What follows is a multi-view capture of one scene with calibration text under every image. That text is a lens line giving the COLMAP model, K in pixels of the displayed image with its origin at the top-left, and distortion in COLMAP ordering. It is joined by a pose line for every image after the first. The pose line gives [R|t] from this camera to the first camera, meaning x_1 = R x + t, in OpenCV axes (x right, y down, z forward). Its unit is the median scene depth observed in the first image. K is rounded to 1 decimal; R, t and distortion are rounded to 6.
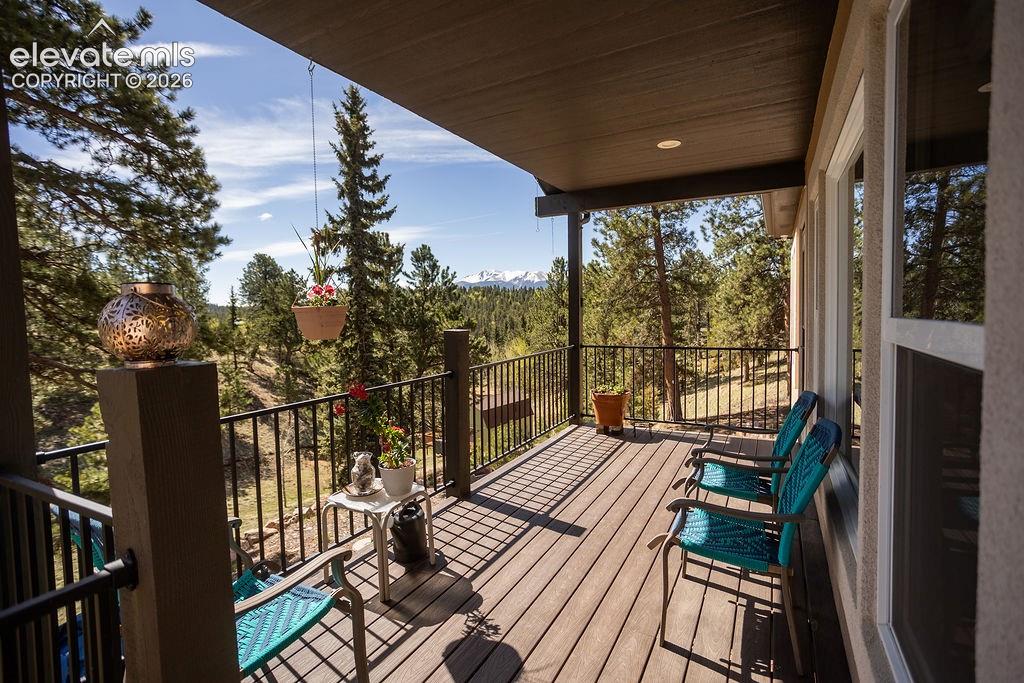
lens RADIAL K [[501.9, 0, 505.3], [0, 501.9, 341.1], [0, 0, 1]] dist [-0.056072, 0.038316]
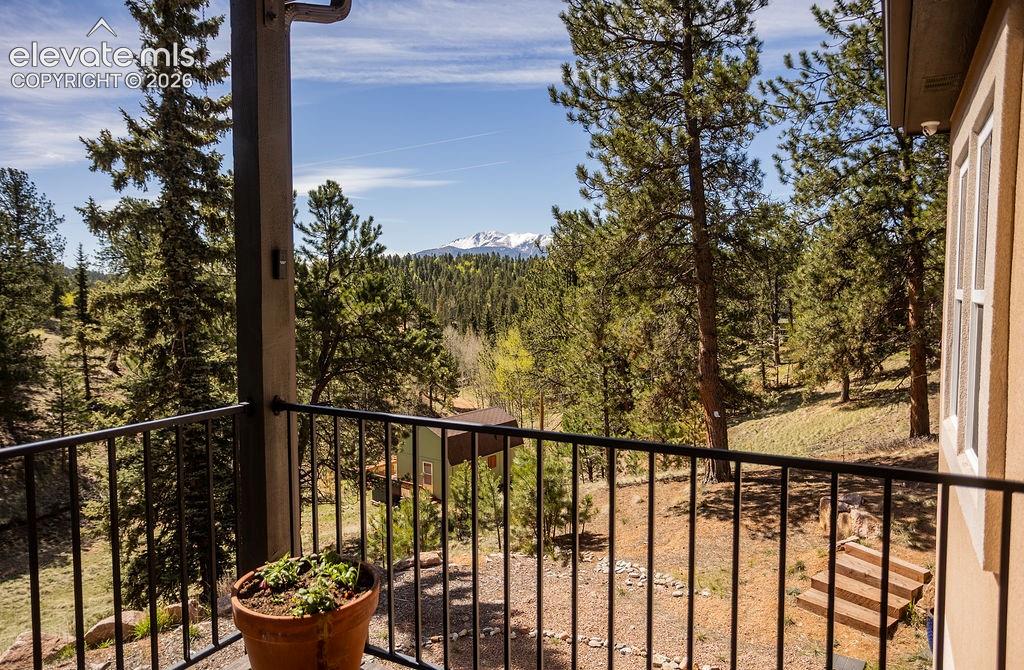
lens RADIAL K [[680.9, 0, 512.0], [0, 680.9, 335.0], [0, 0, 1]] dist [-0.006898, -0.000820]
pose [[0.999799, 0.018635, -0.007456, 0.097582], [-0.018577, 0.999797, 0.007797, -0.012922], [0.007600, -0.007657, 0.999942, 0.188569]]
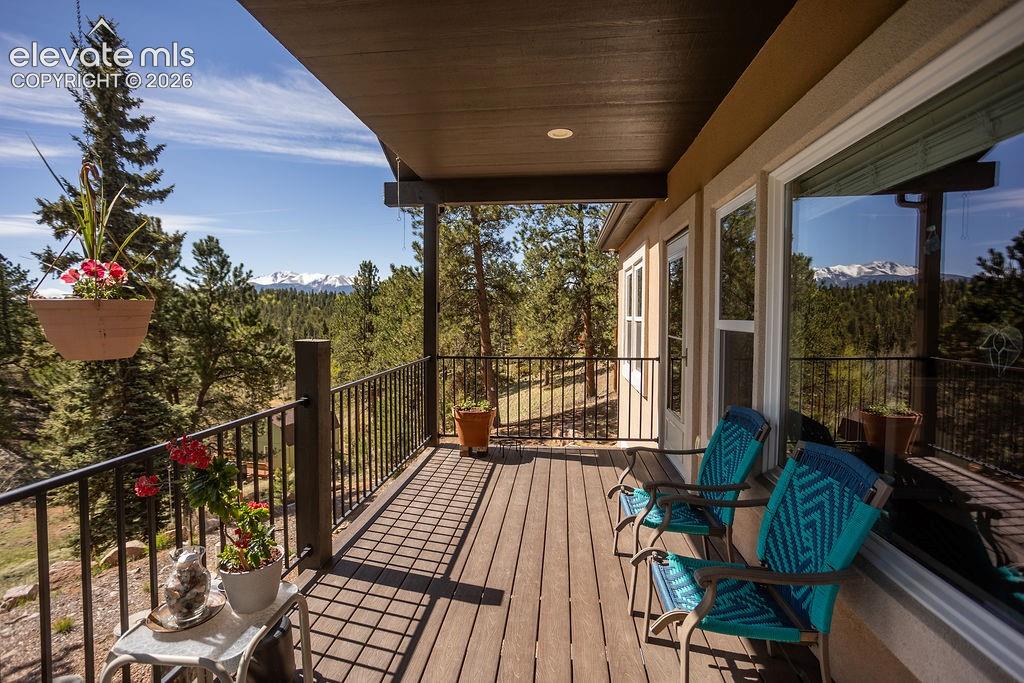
lens RADIAL K [[500.3, 0, 509.1], [0, 500.3, 346.3], [0, 0, 1]] dist [-0.053467, 0.038676]
pose [[0.922289, -0.004562, 0.386473, -0.024167], [0.005791, 0.999981, -0.002016, -0.002180], [-0.386457, 0.004098, 0.922298, 0.048148]]
